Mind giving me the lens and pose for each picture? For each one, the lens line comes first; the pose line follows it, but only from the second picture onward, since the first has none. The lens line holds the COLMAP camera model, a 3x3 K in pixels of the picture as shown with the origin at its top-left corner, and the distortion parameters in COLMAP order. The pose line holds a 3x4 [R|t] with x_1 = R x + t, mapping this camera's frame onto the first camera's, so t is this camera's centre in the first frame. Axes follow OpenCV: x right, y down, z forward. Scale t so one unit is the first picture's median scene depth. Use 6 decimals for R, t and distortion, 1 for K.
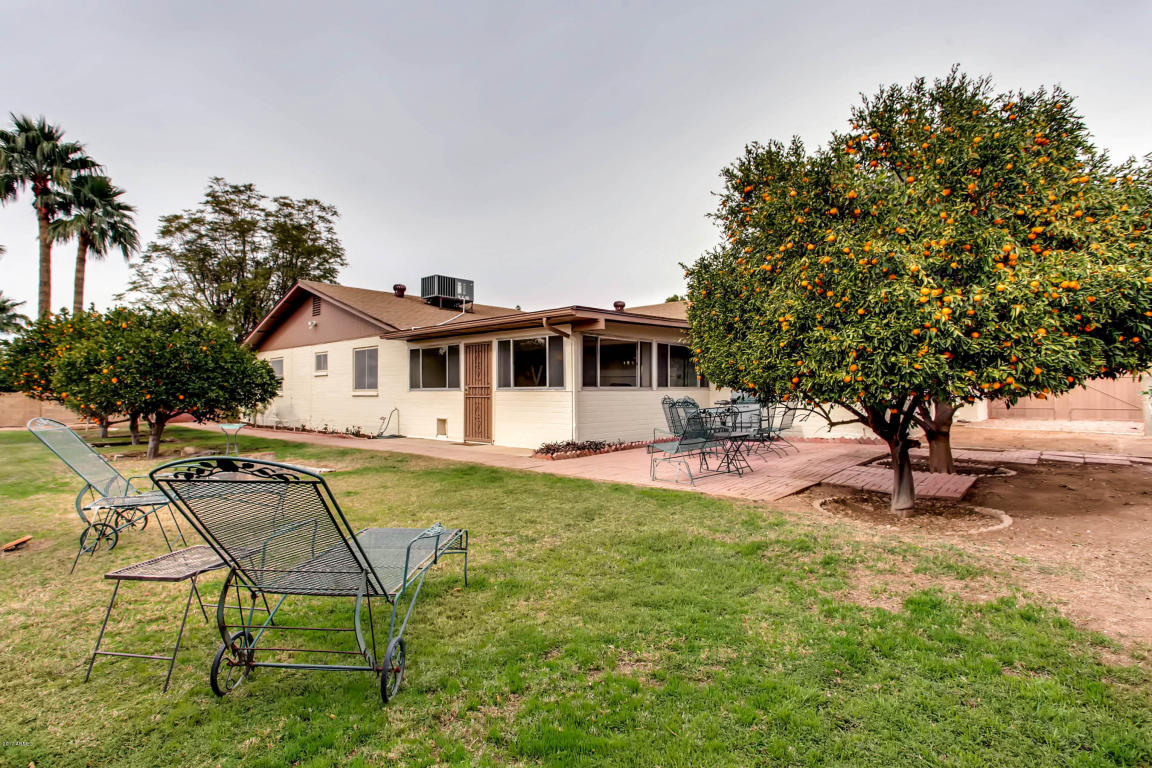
lens RADIAL K [[565.0, 0, 575.4], [0, 565.0, 385.0], [0, 0, 1]] dist [0.000631, 0.000069]
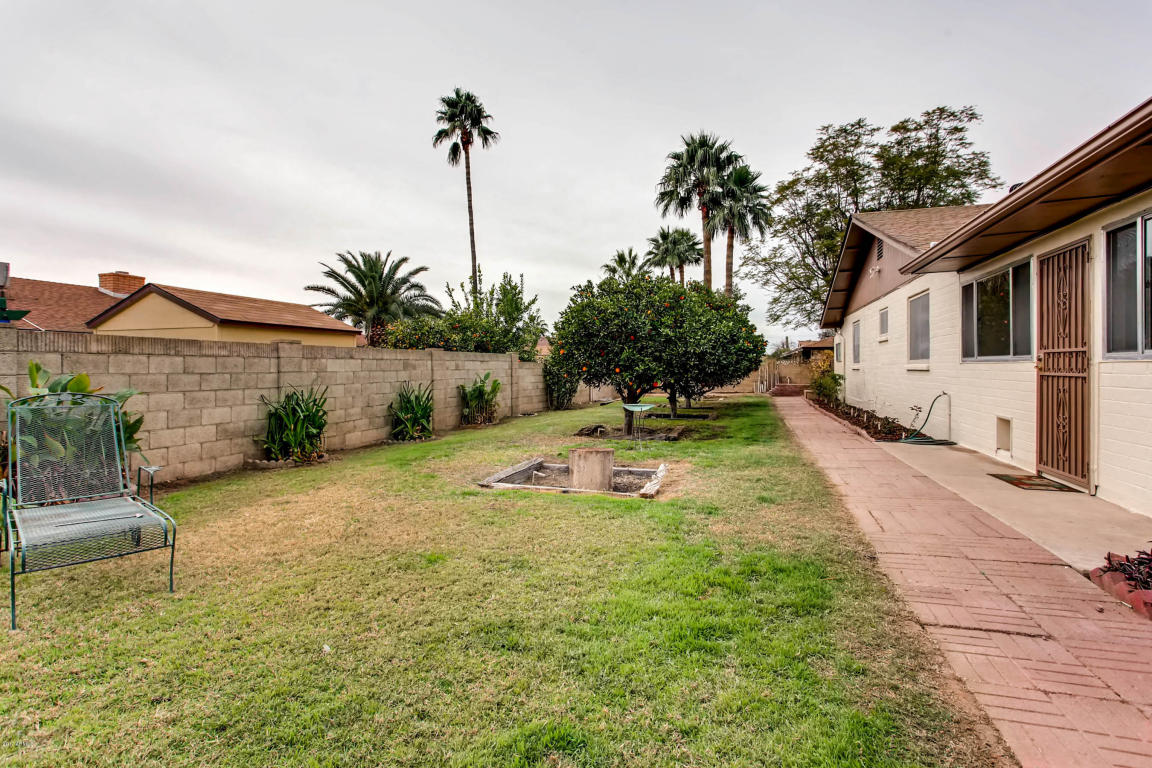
lens RADIAL K [[565.0, 0, 578.1], [0, 565.0, 376.4], [0, 0, 1]] dist [0.000631, 0.000069]
pose [[0.417493, 0.020636, -0.908446, 0.030905], [0.012676, 0.999513, 0.028530, 0.002509], [0.908592, -0.023426, 0.417028, 0.248490]]
